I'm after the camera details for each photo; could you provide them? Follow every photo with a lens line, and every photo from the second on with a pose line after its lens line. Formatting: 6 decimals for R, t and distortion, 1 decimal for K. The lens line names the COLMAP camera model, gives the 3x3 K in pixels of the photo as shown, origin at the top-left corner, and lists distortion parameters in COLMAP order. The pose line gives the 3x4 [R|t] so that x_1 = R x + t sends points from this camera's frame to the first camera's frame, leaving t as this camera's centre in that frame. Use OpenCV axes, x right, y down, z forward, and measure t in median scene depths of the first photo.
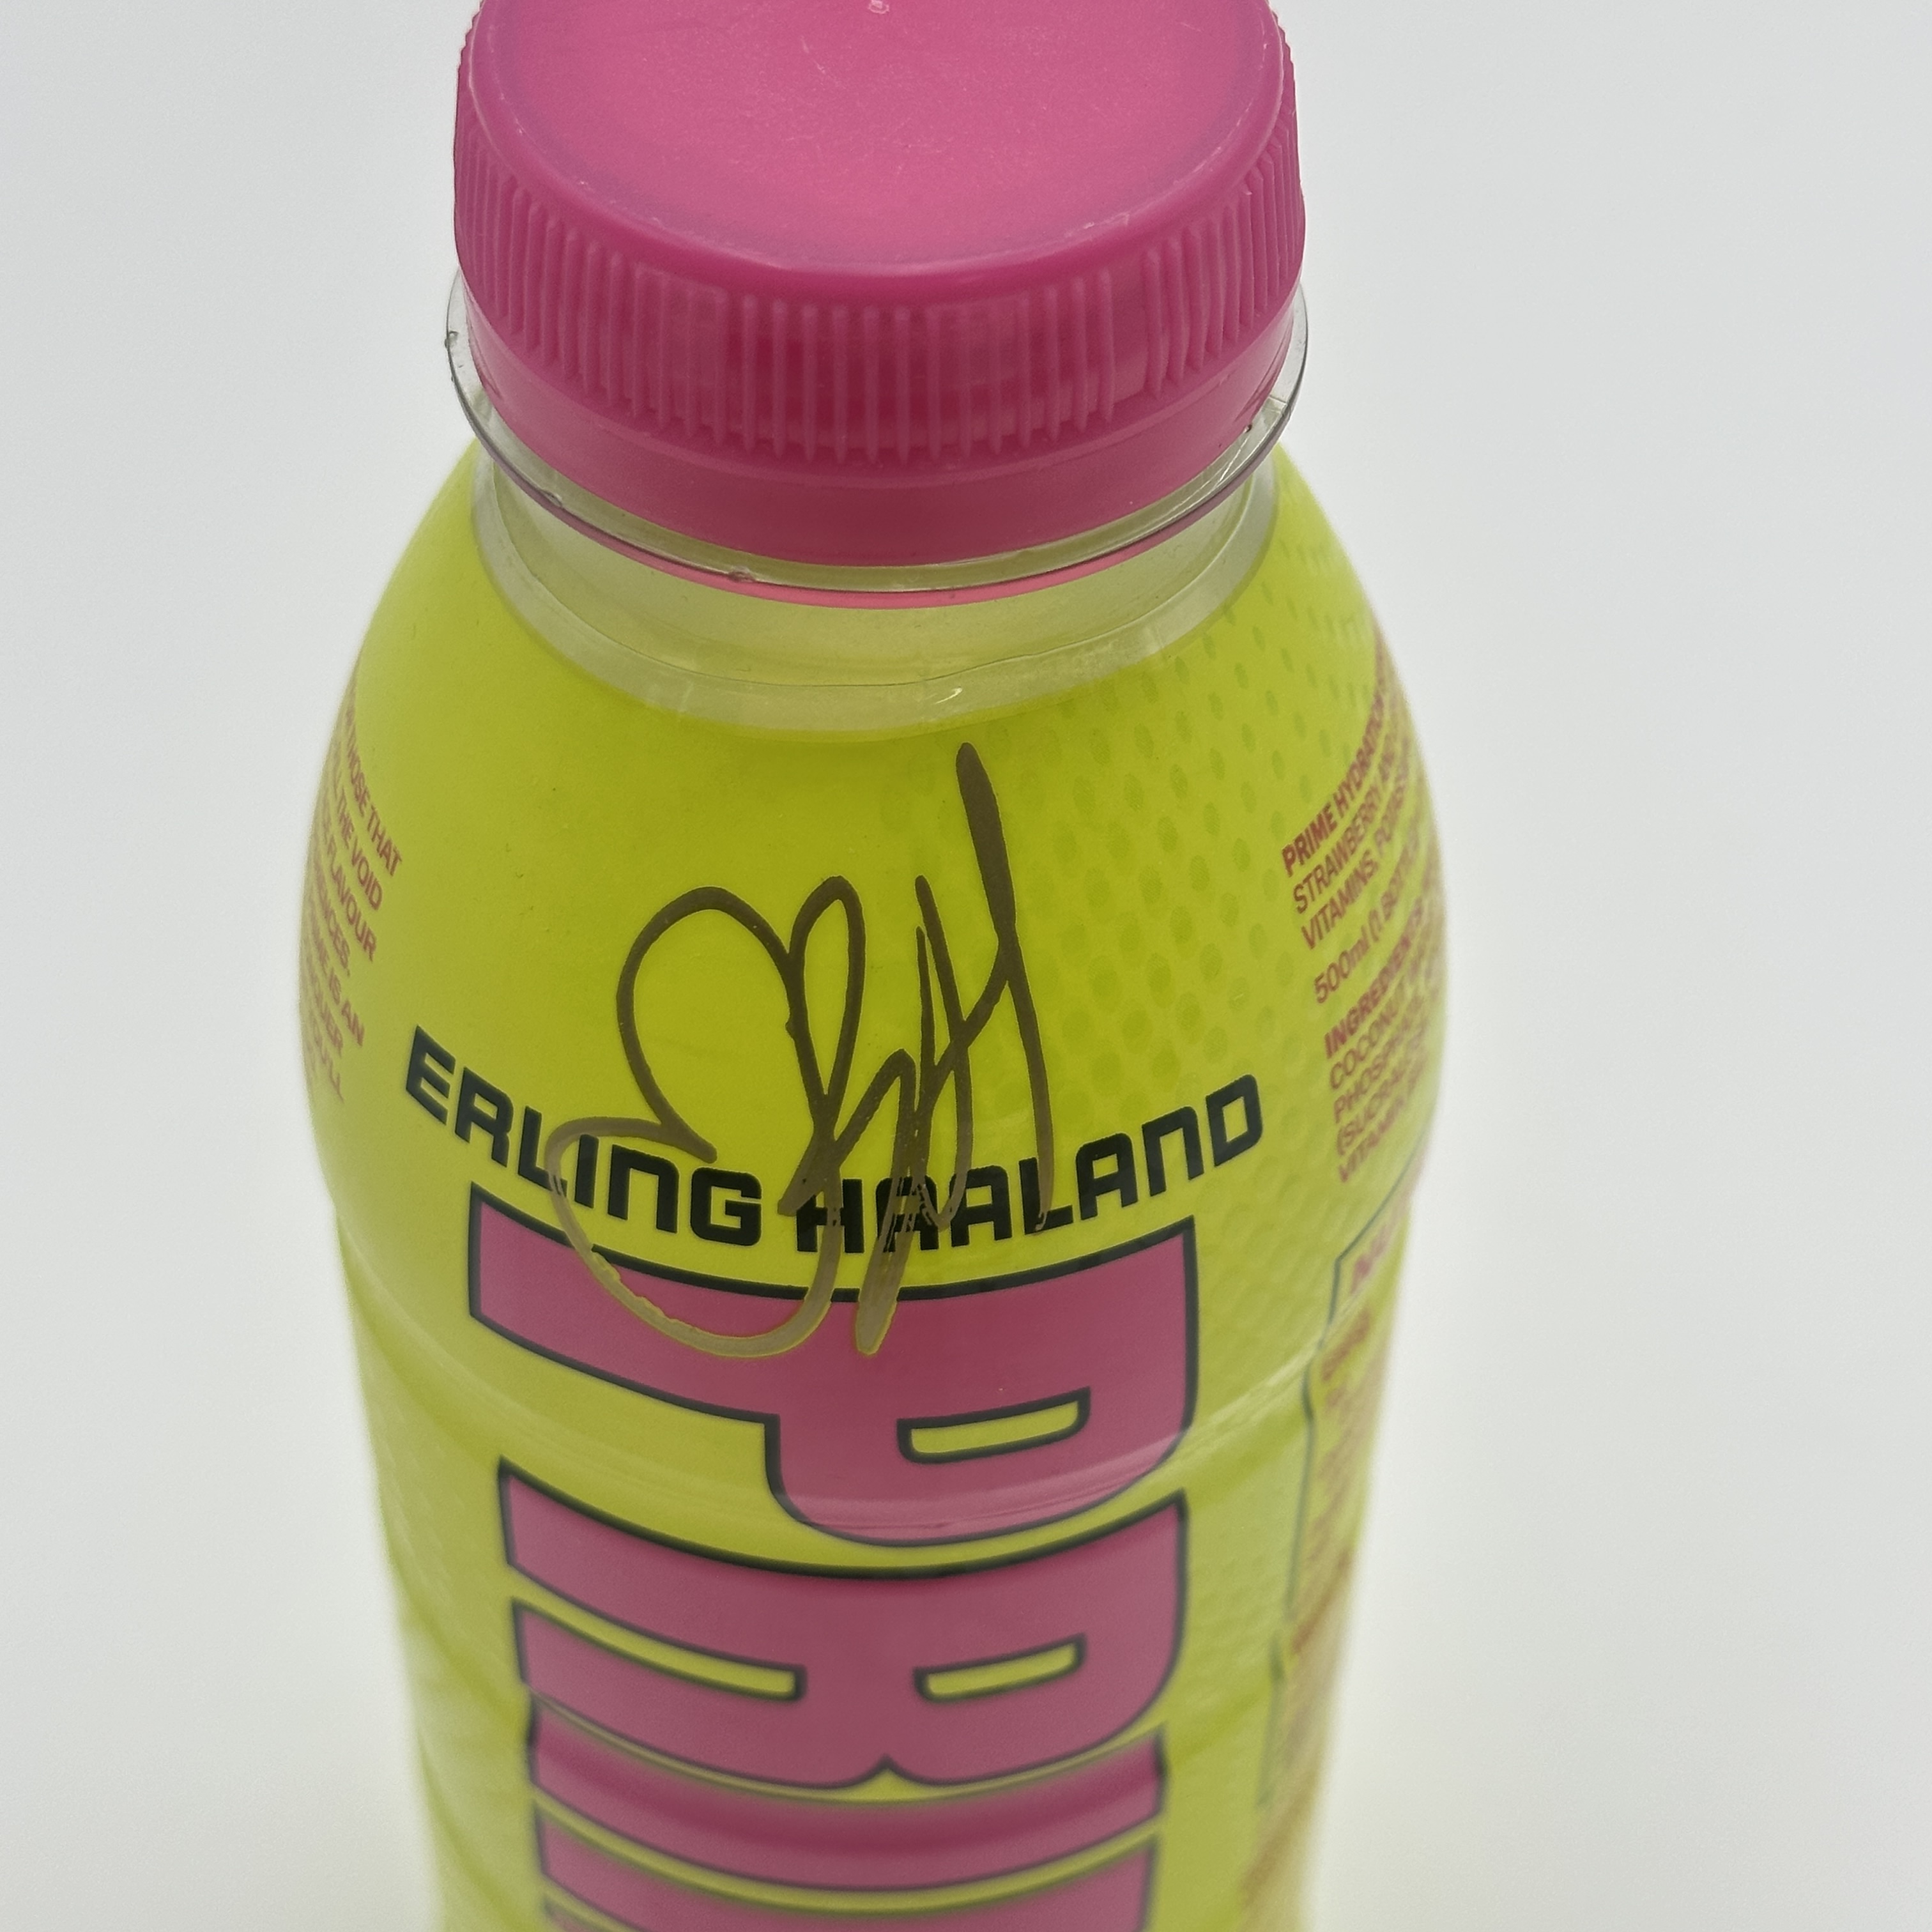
lens RADIAL K [[3924.9, 0, 999.9], [0, 3924.9, 965.5], [0, 0, 1]] dist [0.088999, -0.051845]
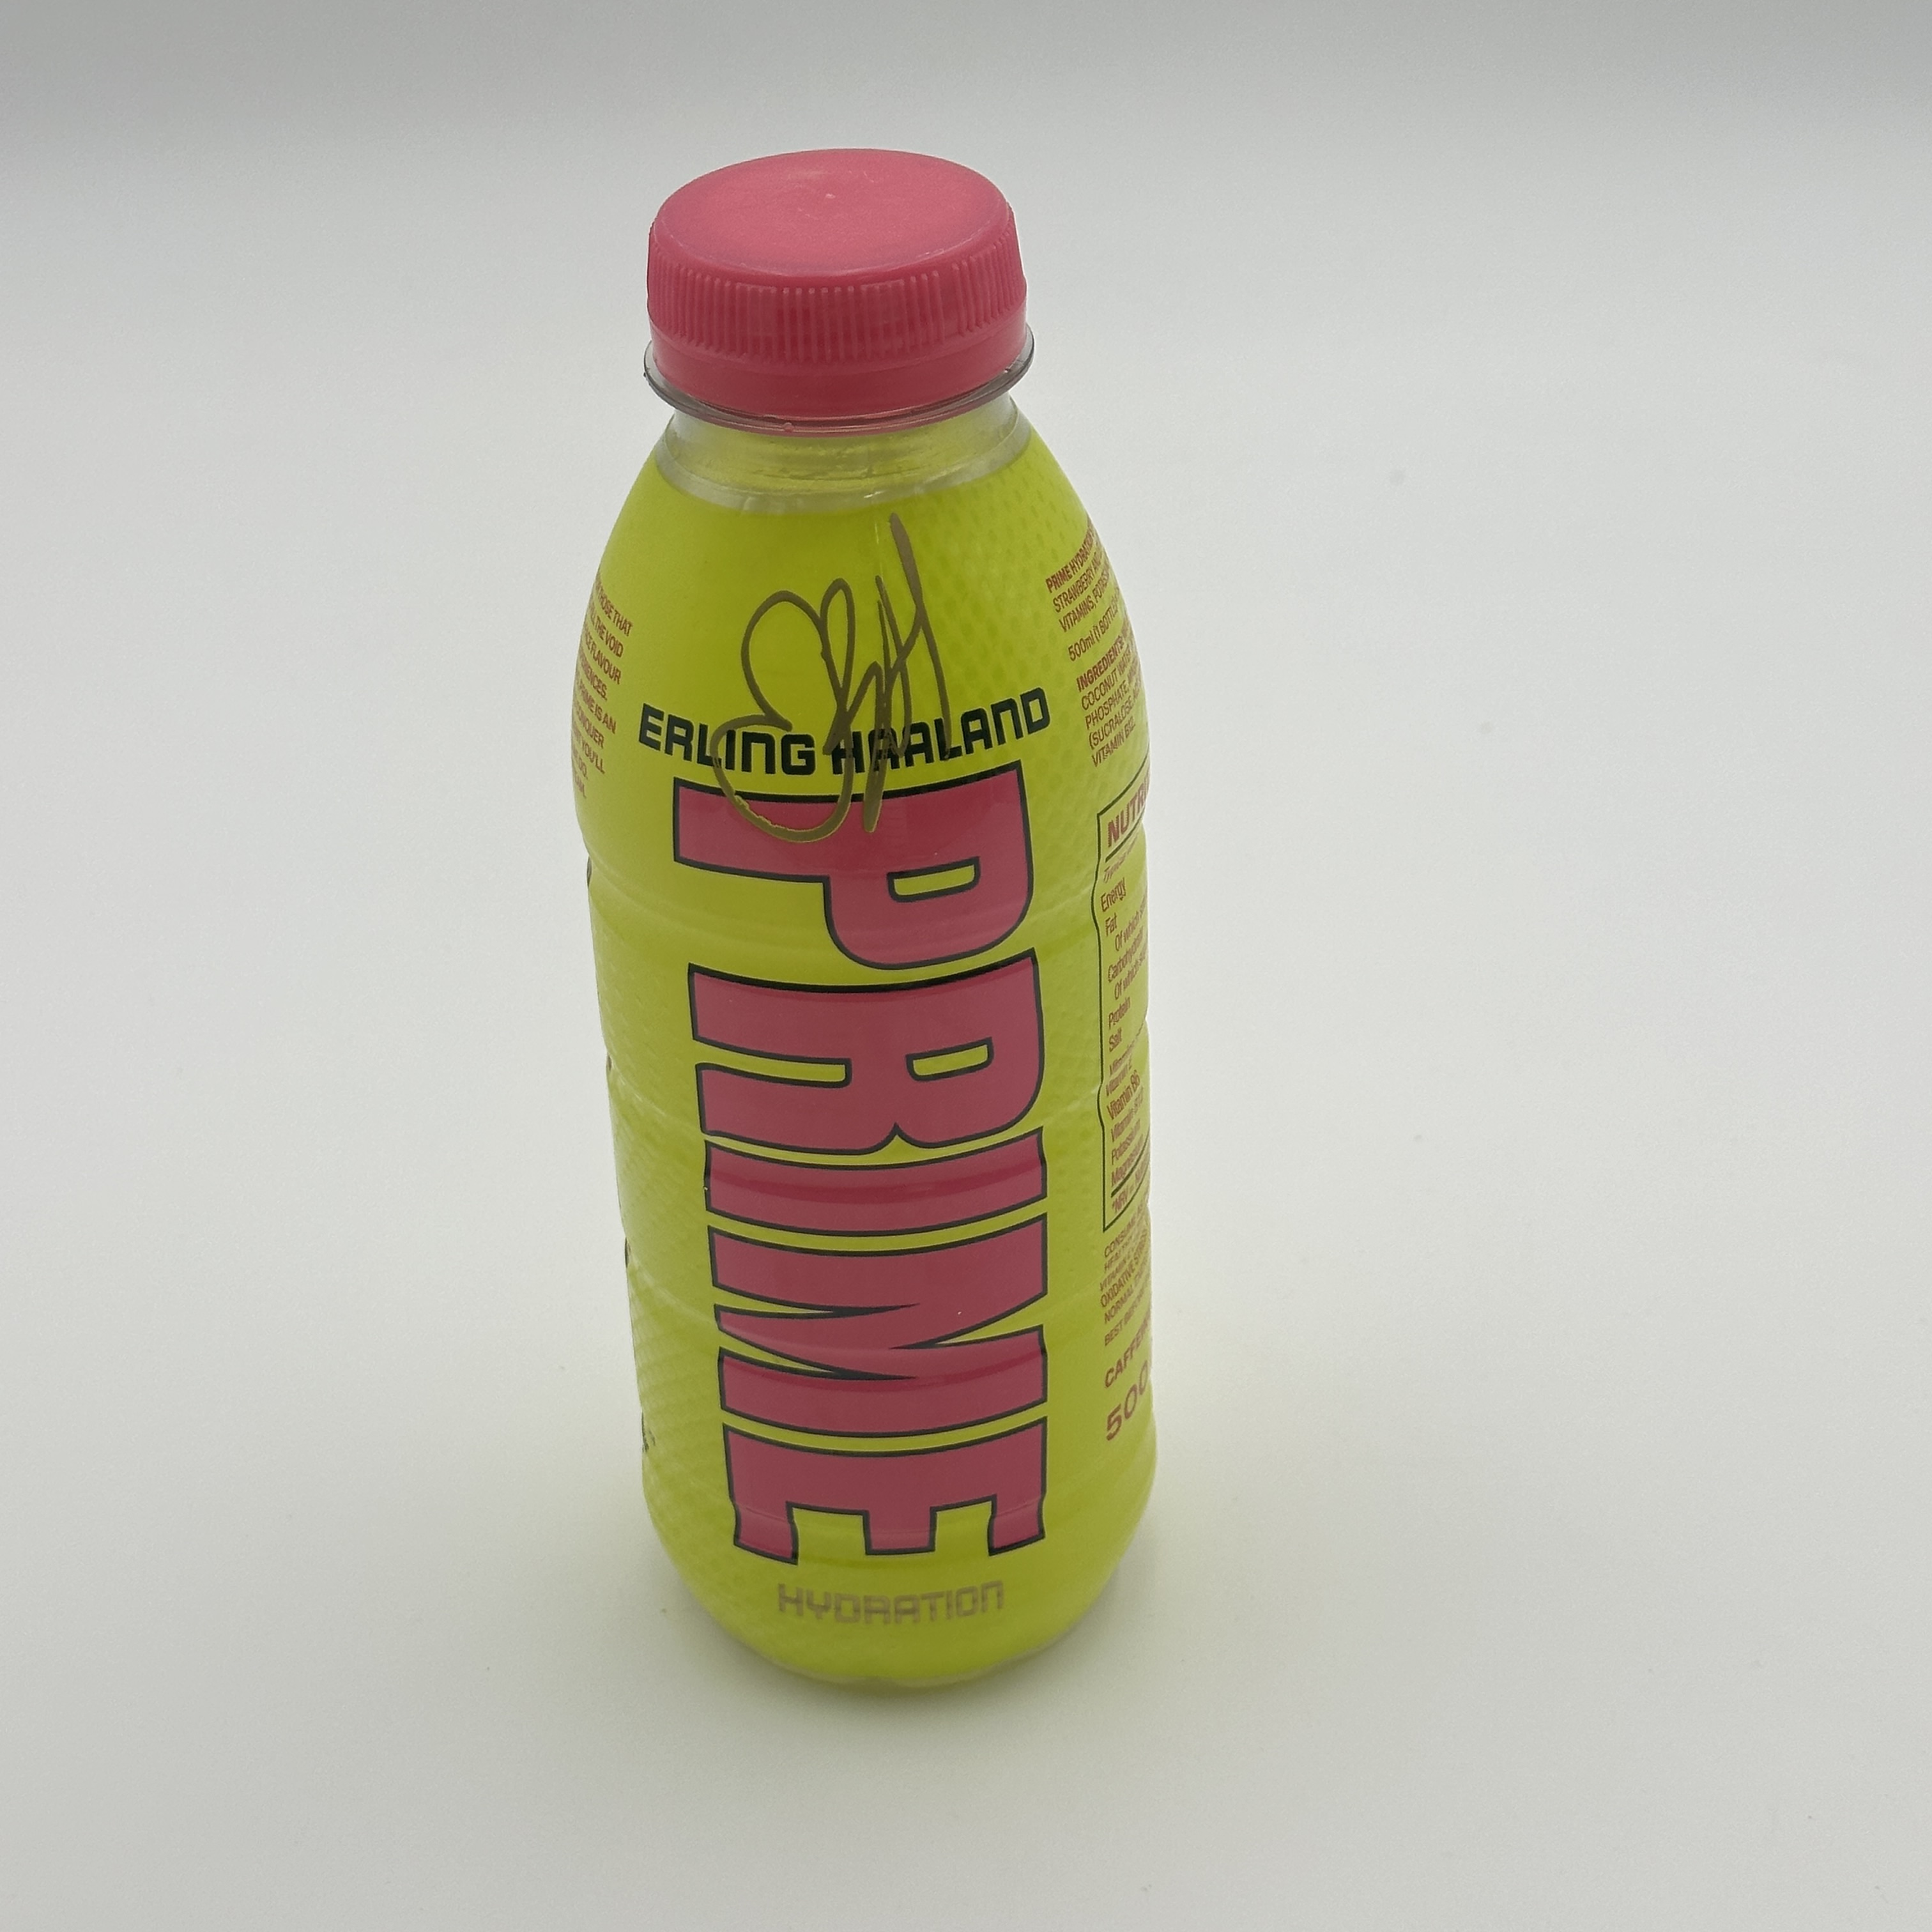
lens RADIAL K [[3924.9, 0, 999.9], [0, 3924.9, 965.5], [0, 0, 1]] dist [0.088999, -0.051845]
pose [[0.996536, -0.079524, 0.024334, -0.021748], [0.083078, 0.965278, -0.247662, 0.704768], [-0.003794, 0.248826, 0.968541, -1.024814]]
